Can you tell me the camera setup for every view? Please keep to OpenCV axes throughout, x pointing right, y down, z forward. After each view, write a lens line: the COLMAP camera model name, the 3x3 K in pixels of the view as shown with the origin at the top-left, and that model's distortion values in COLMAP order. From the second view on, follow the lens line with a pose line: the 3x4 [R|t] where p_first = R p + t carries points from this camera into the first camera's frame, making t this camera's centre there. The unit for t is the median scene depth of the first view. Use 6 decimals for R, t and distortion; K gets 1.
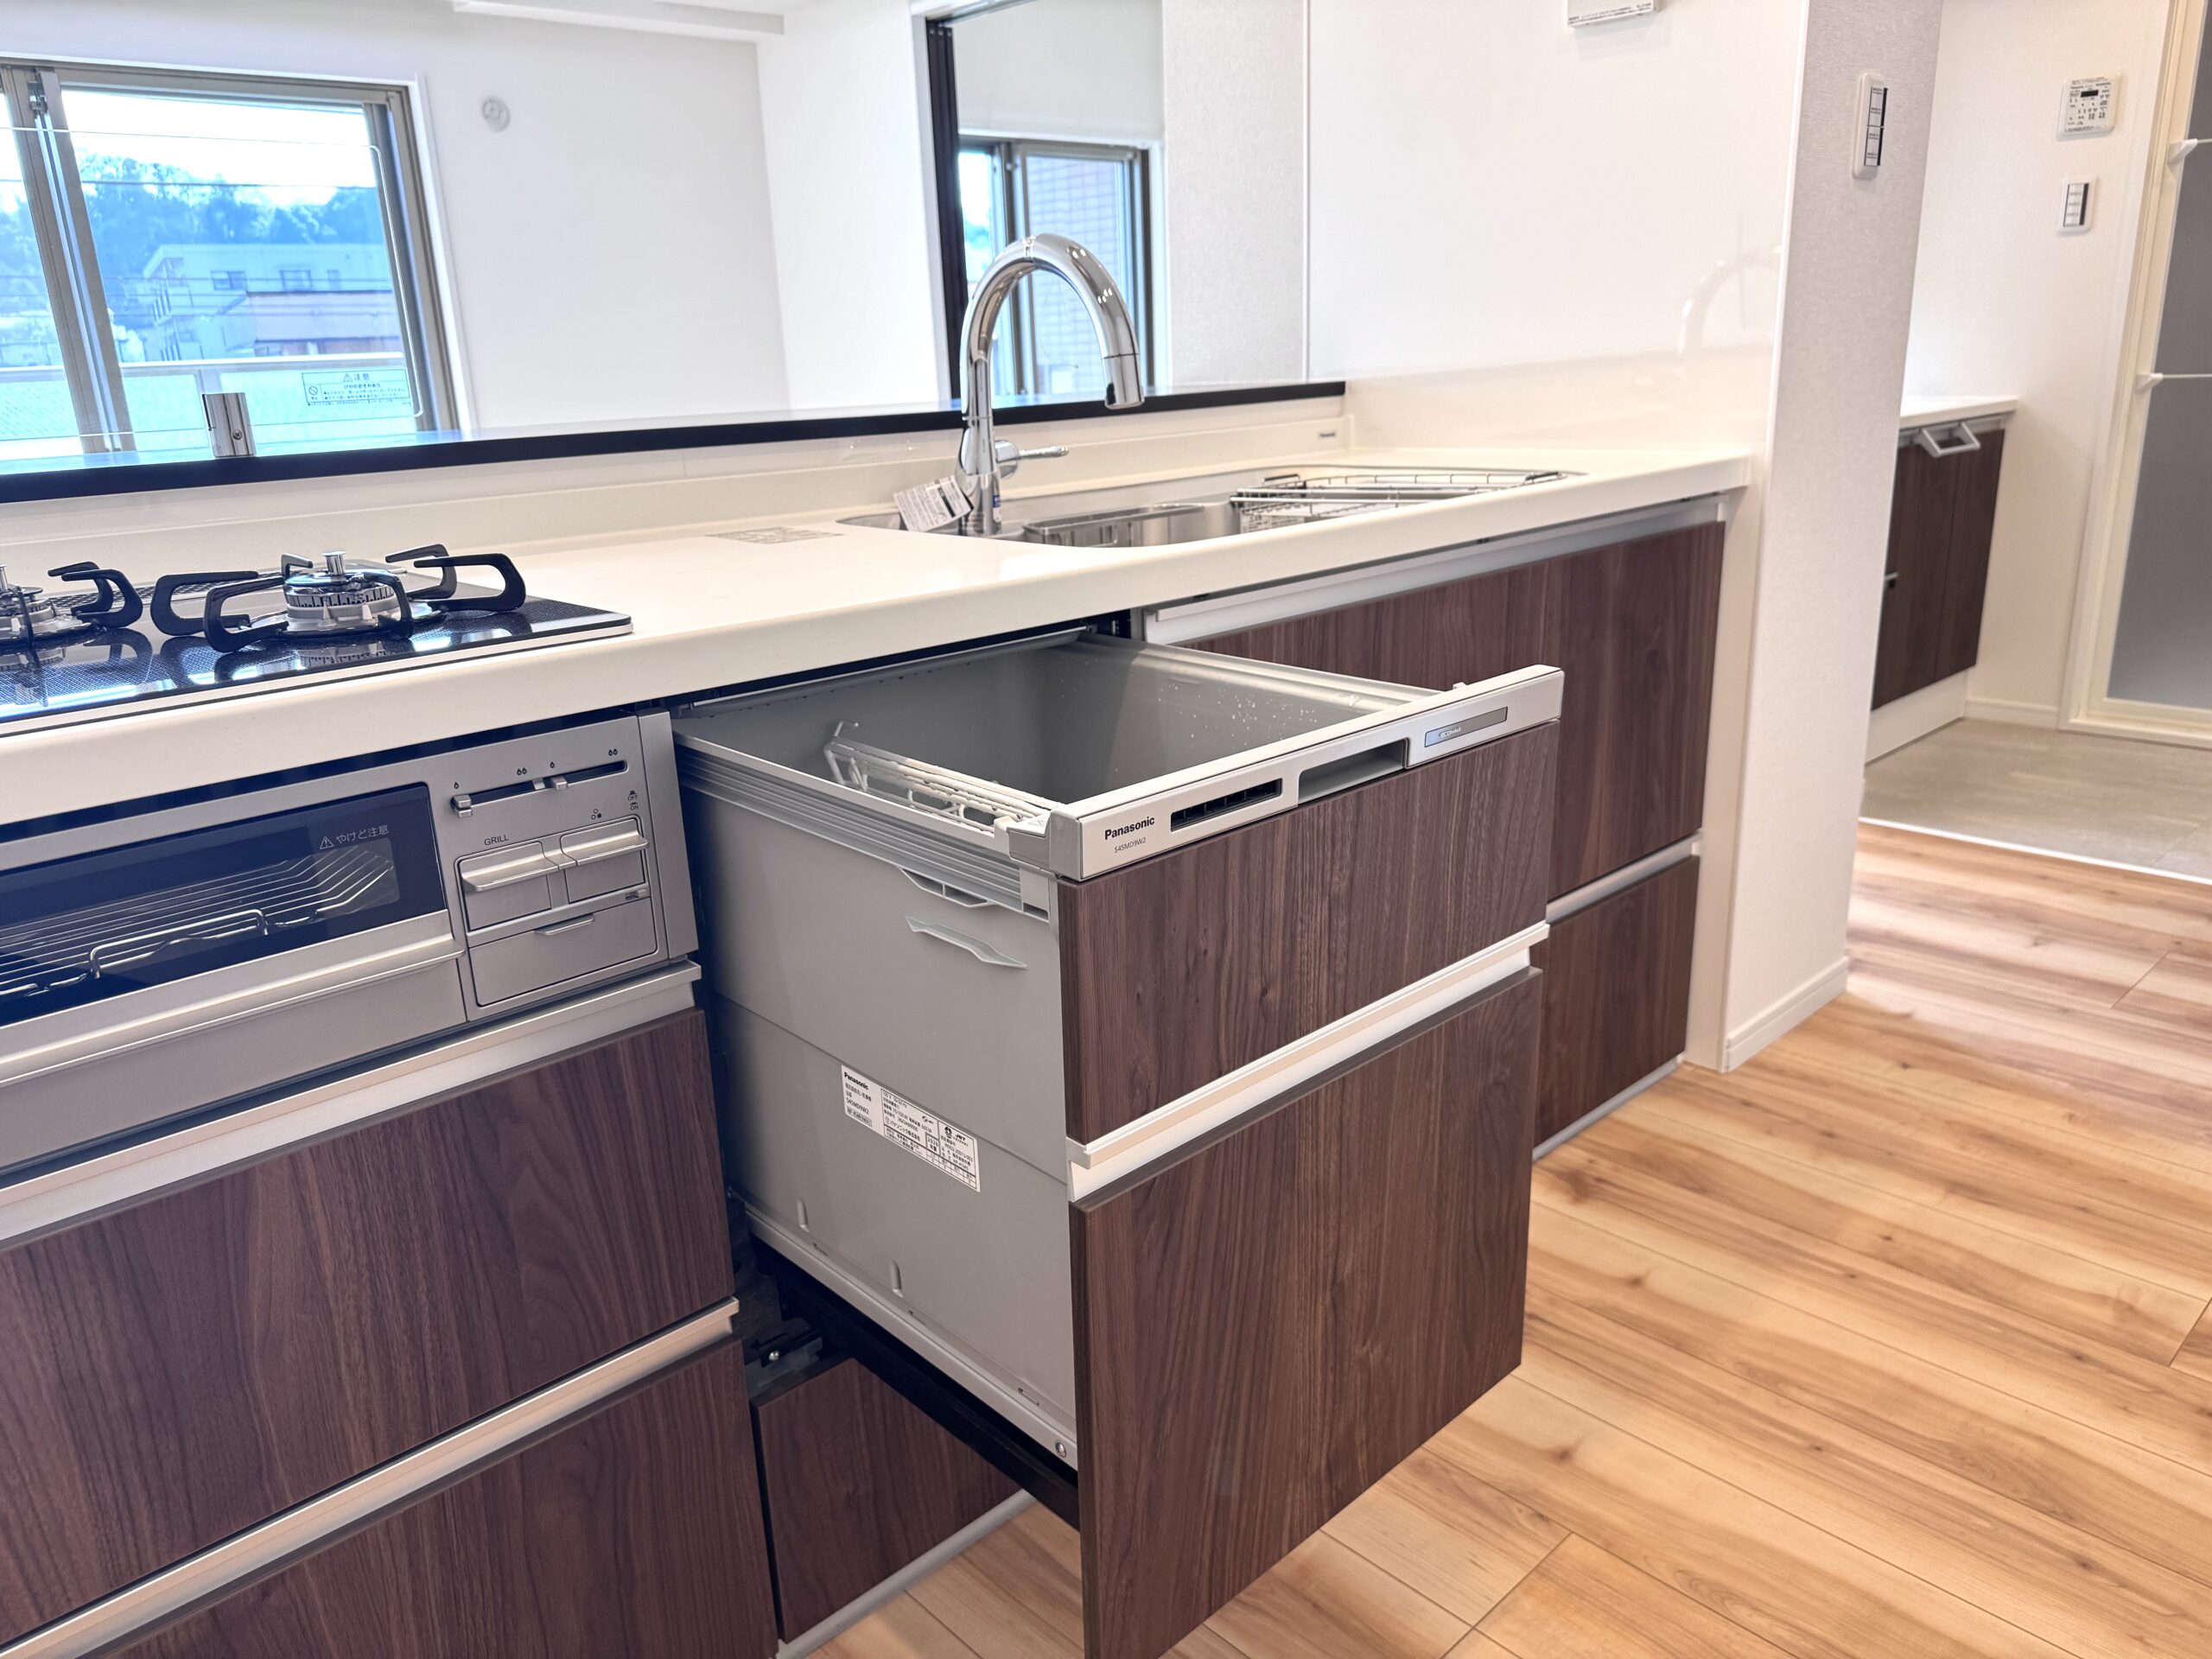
lens RADIAL K [[1565.6, 0, 1111.4], [0, 1565.6, 823.5], [0, 0, 1]] dist [0.016743, -0.023837]
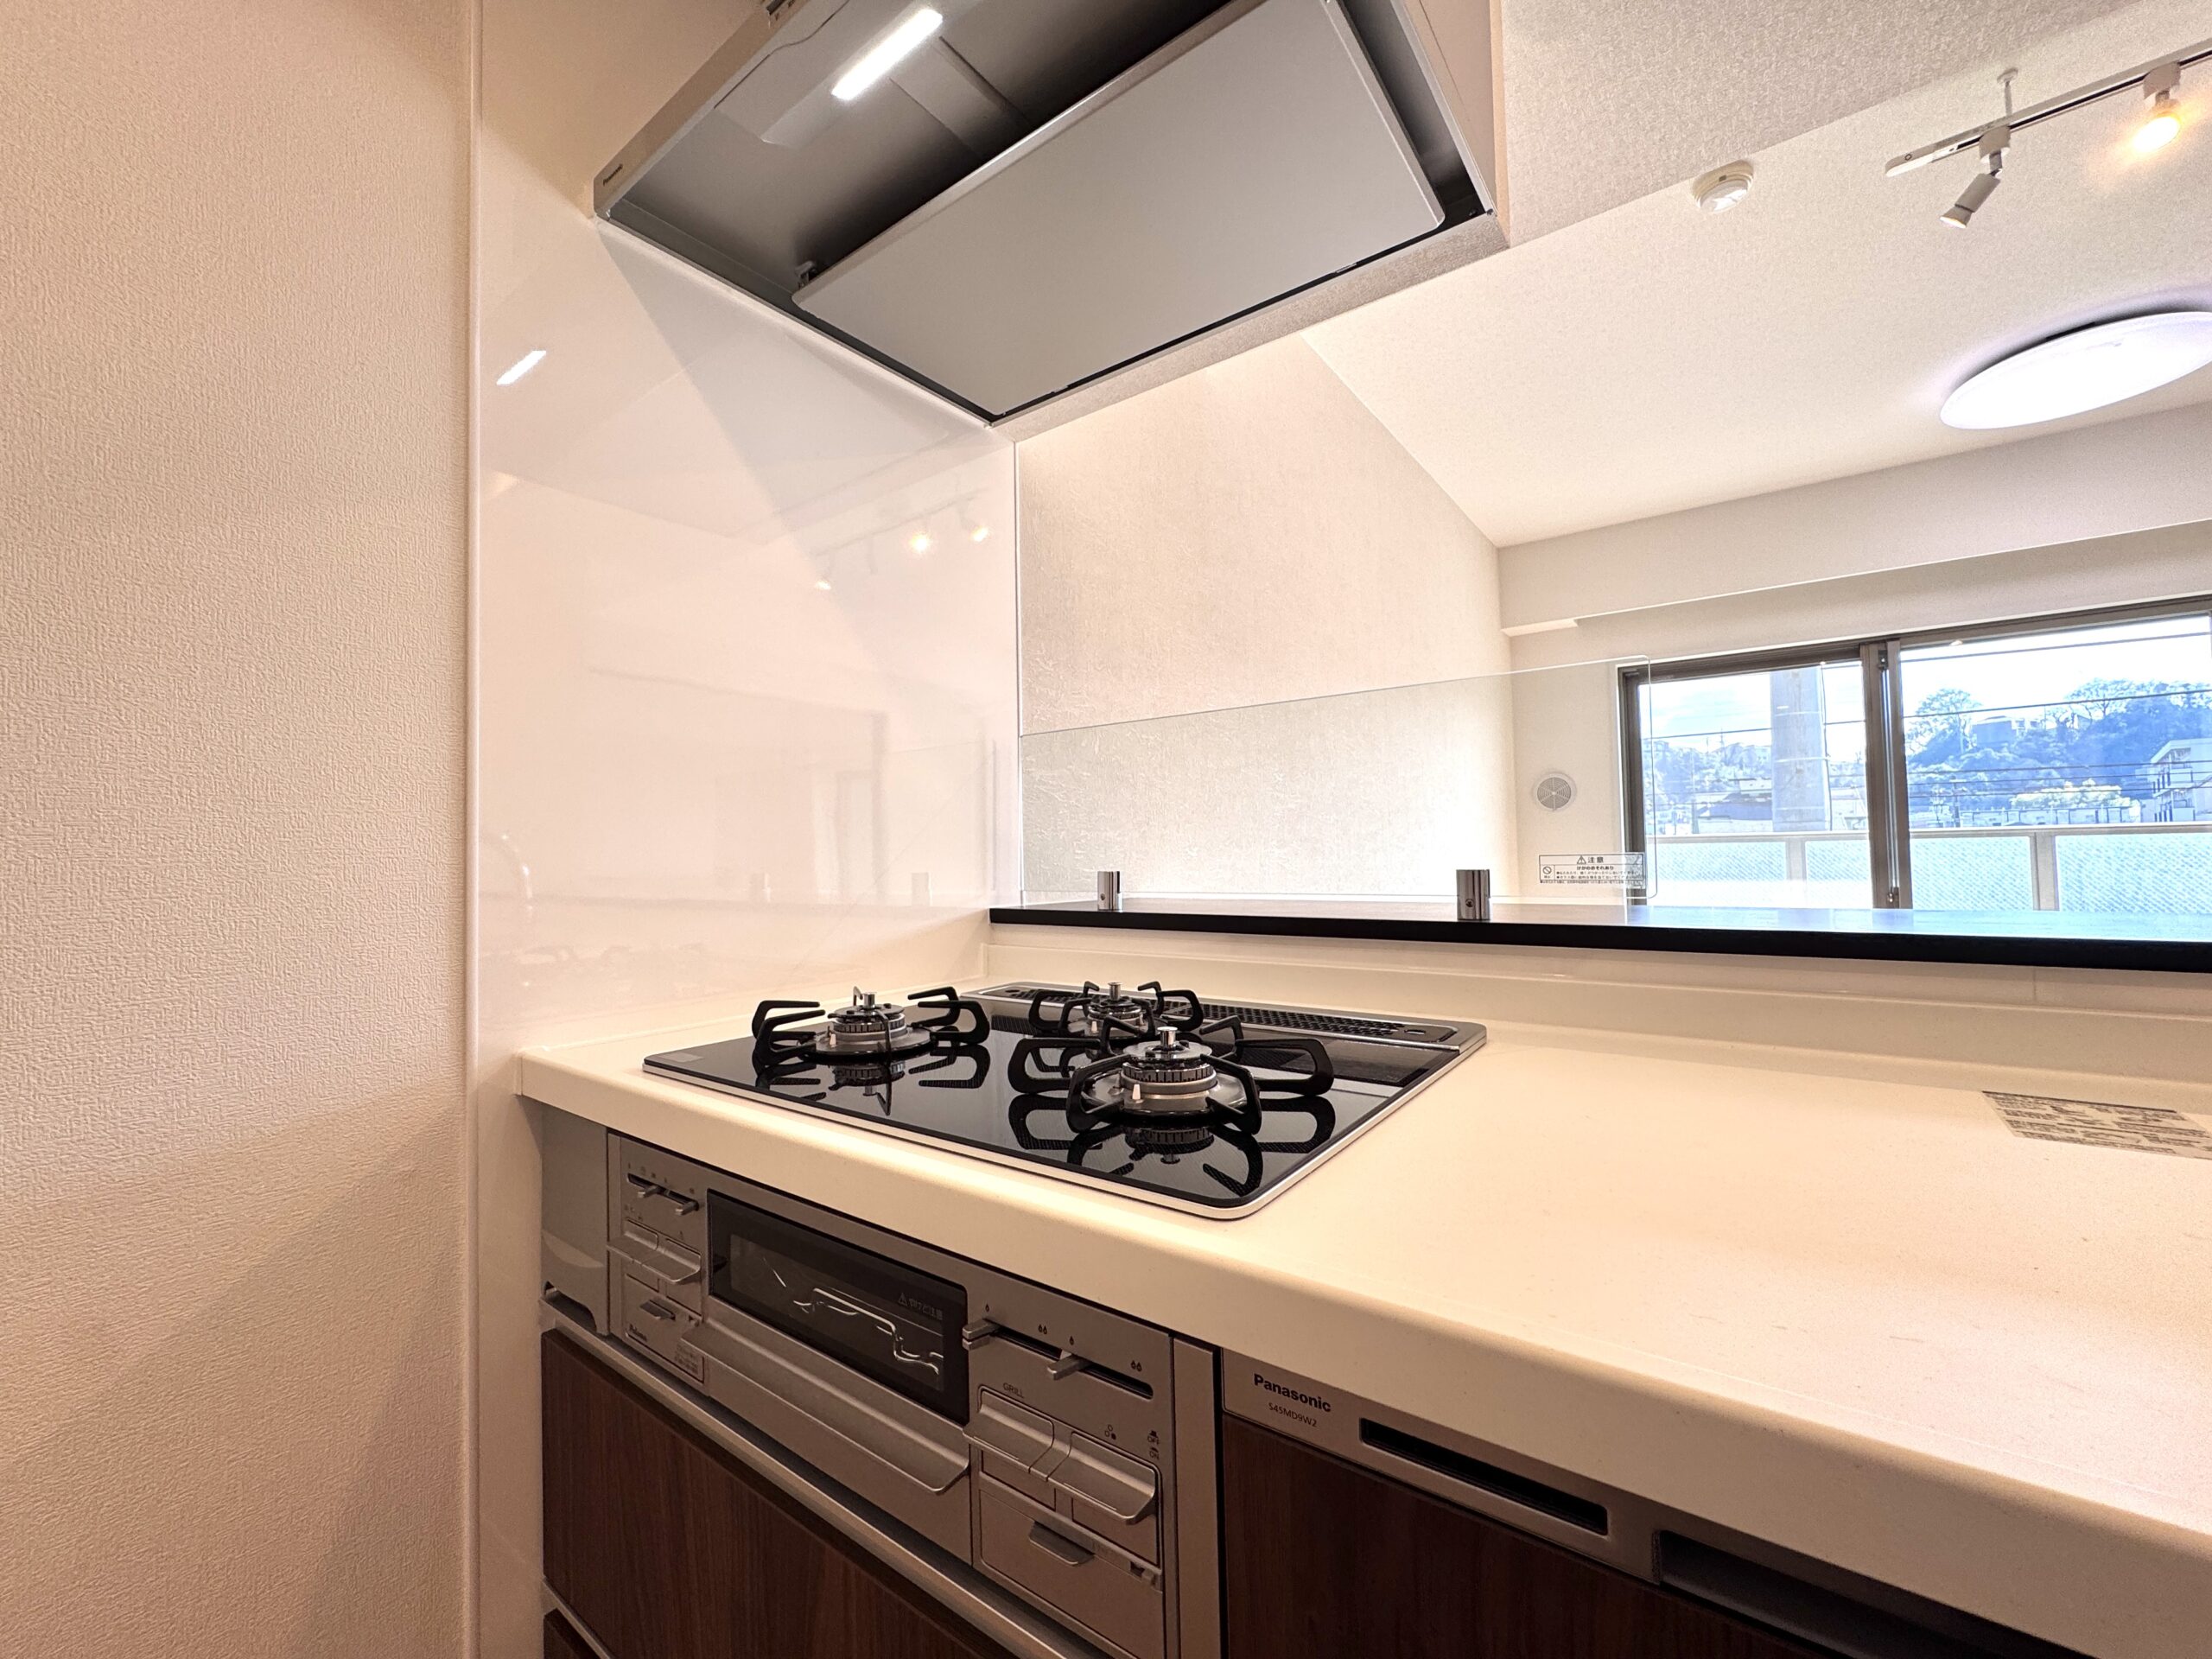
lens RADIAL K [[881.5, 0, 1106.5], [0, 881.5, 830.9], [0, 0, 1]] dist [-0.004044, 0.000529]
pose [[0.167594, 0.007087, -0.985831, 0.055751], [-0.275496, 0.960473, -0.039930, -0.157754], [0.946580, 0.278284, 0.162922, 0.486998]]
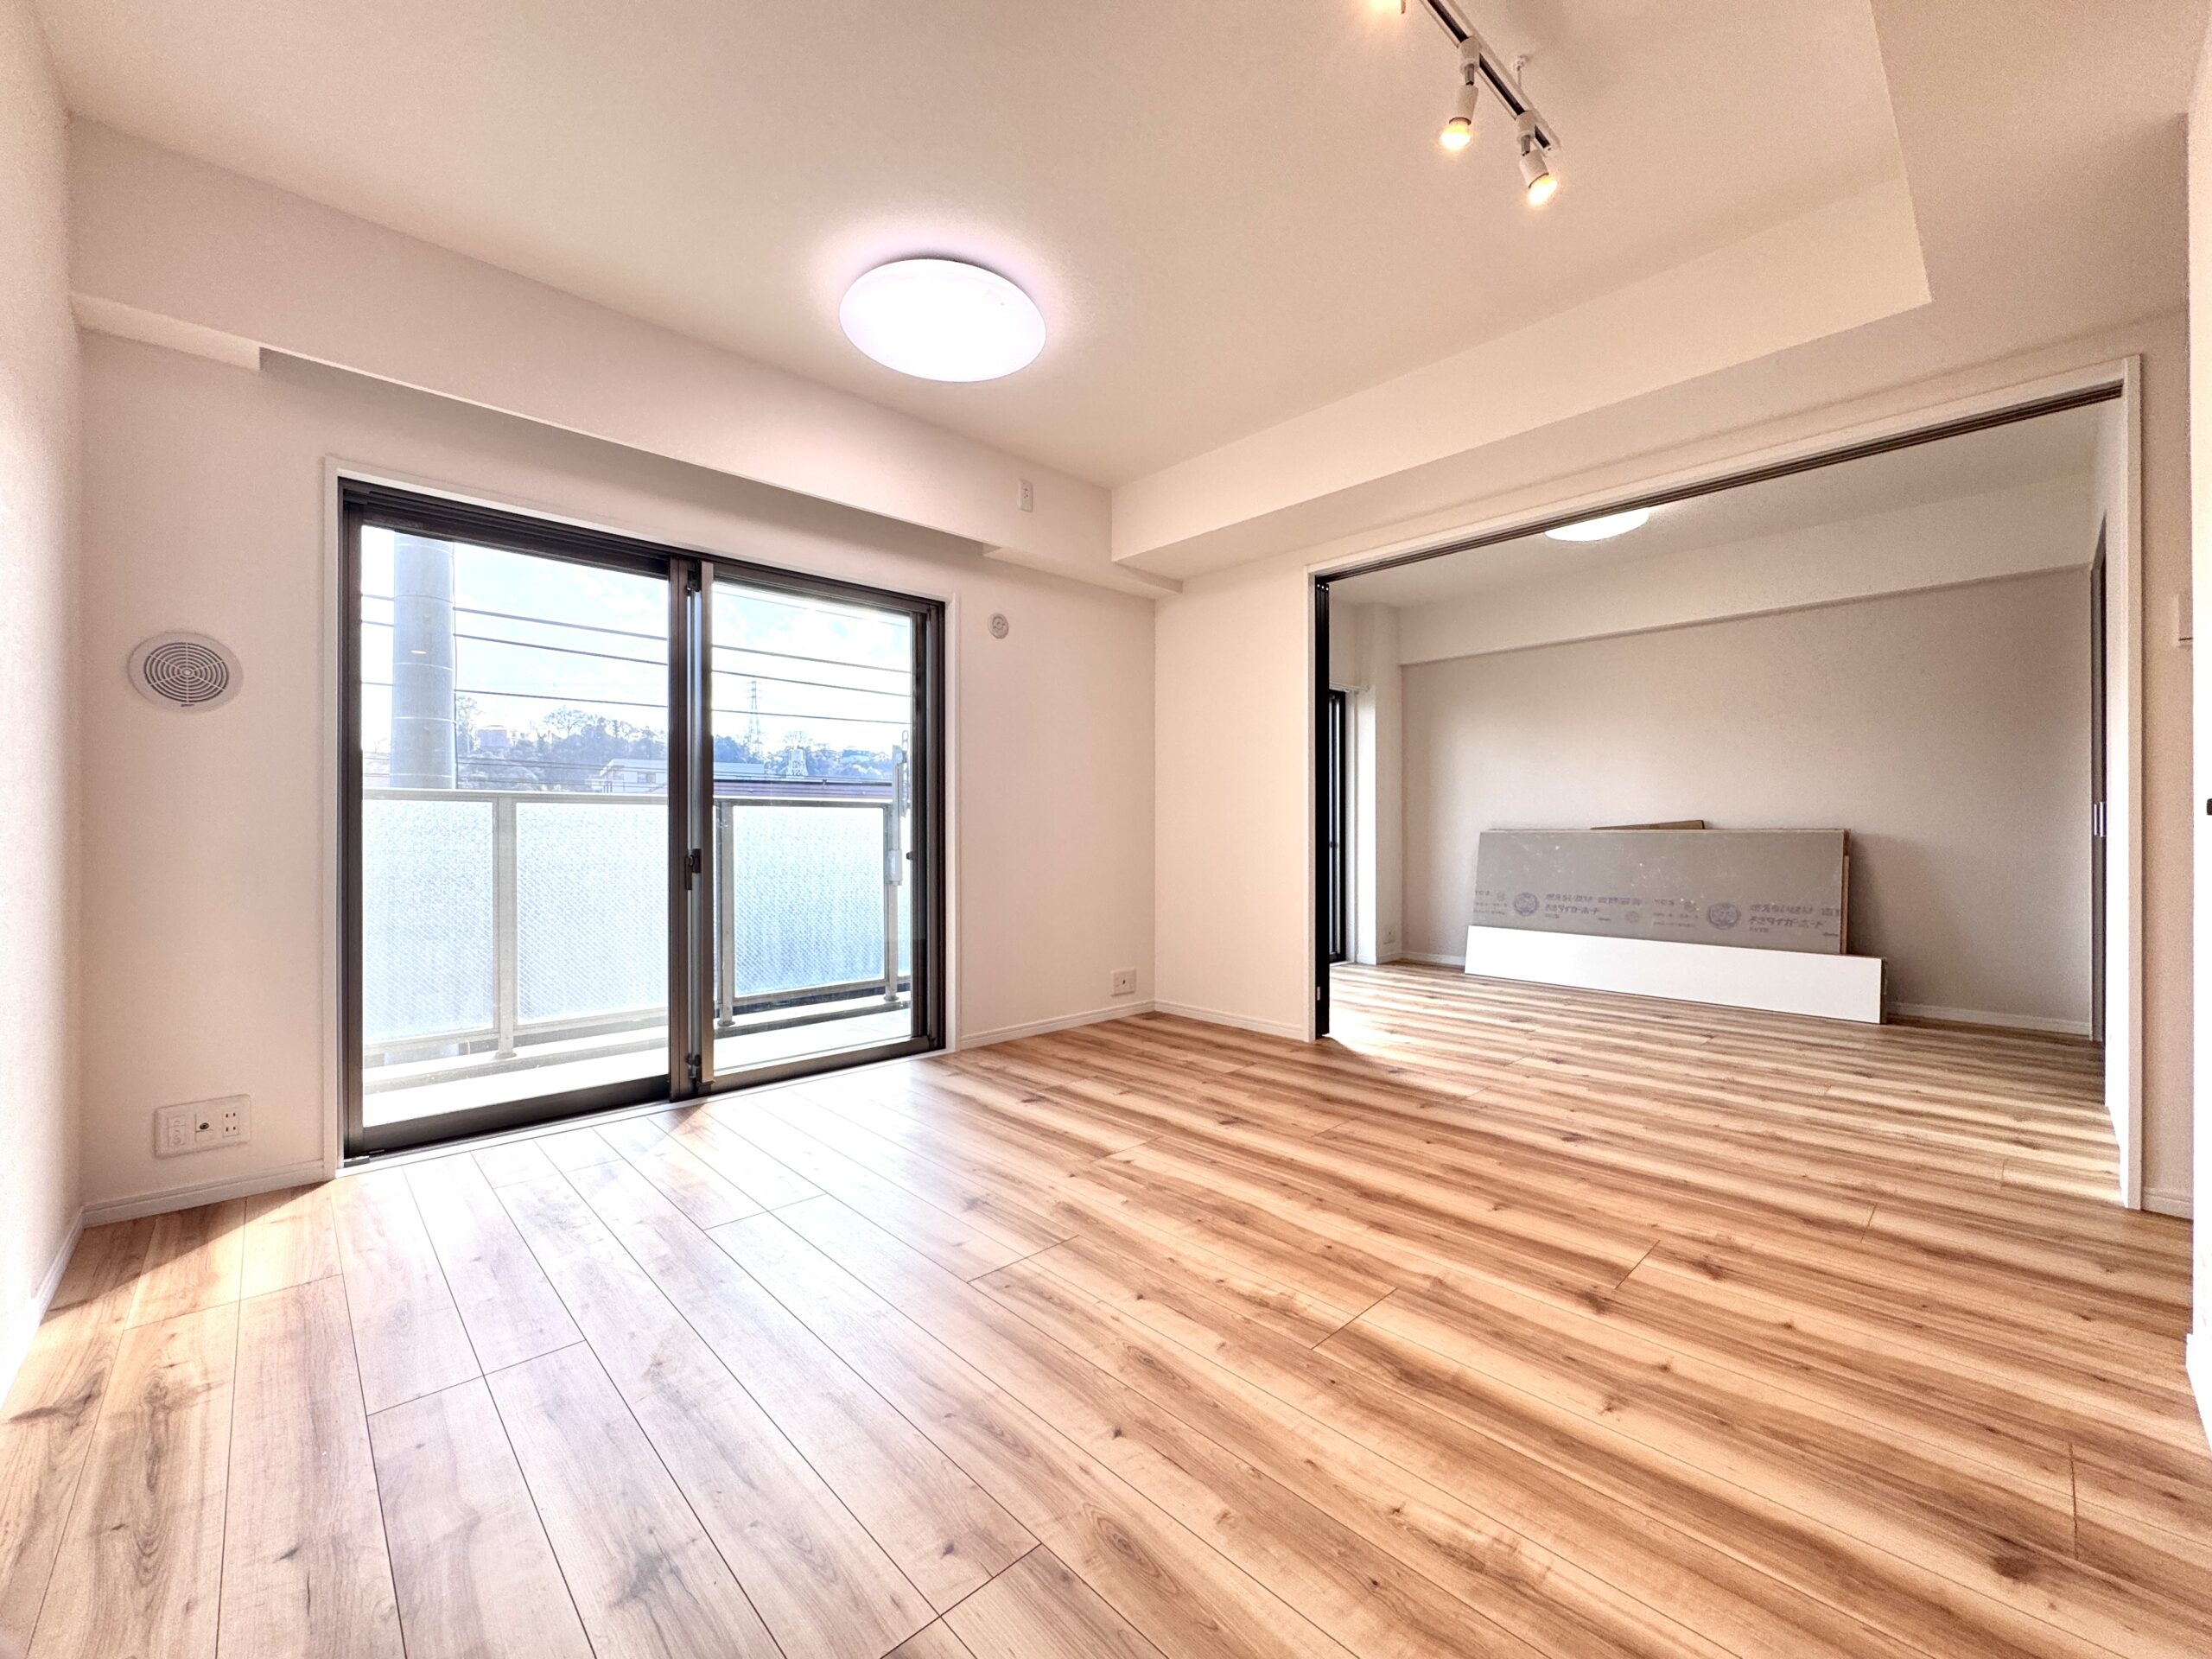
lens RADIAL K [[881.5, 0, 1108.9], [0, 881.5, 827.3], [0, 0, 1]] dist [-0.004044, 0.000529]
pose [[0.999286, 0.037739, 0.002003, -0.819248], [-0.035475, 0.954969, -0.294576, -0.171972], [-0.013030, 0.294295, 0.955626, 0.886207]]
